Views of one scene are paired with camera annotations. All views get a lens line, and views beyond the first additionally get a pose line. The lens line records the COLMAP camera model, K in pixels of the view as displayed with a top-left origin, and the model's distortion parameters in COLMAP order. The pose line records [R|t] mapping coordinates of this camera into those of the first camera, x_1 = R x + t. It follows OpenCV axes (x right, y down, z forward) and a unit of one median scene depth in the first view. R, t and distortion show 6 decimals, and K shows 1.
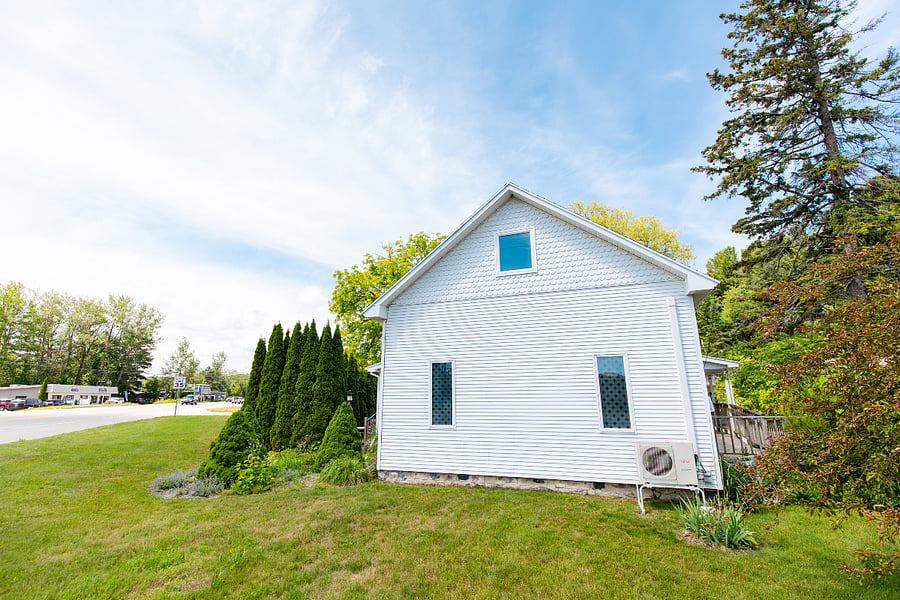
lens RADIAL K [[415.7, 0, 453.5], [0, 415.7, 297.8], [0, 0, 1]] dist [0.003401, 0.000332]
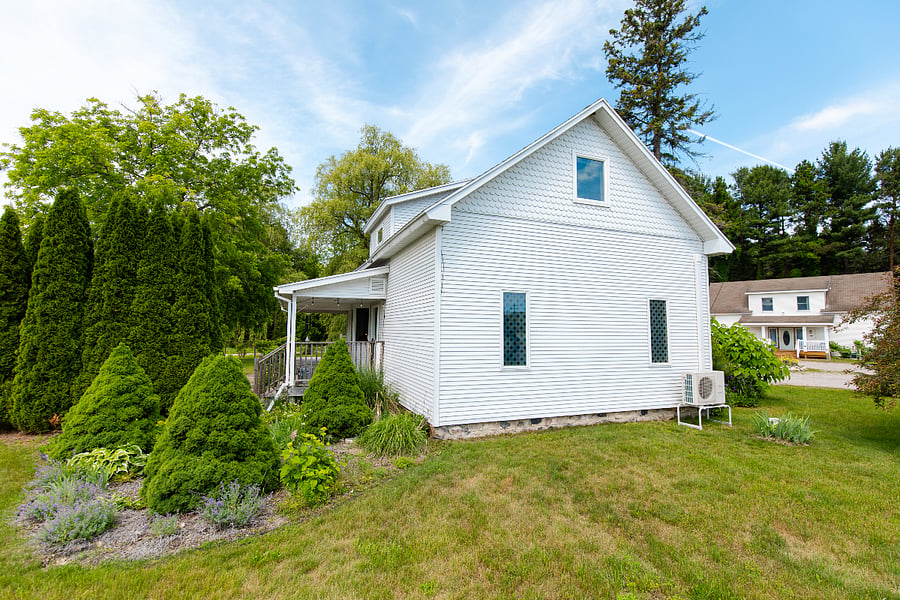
lens RADIAL K [[415.7, 0, 451.1], [0, 415.7, 302.7], [0, 0, 1]] dist [0.003401, 0.000332]
pose [[0.744991, 0.058033, 0.664546, -0.702781], [-0.171718, 0.979320, 0.106983, 0.114317], [-0.644594, -0.193816, 0.739550, 0.492573]]
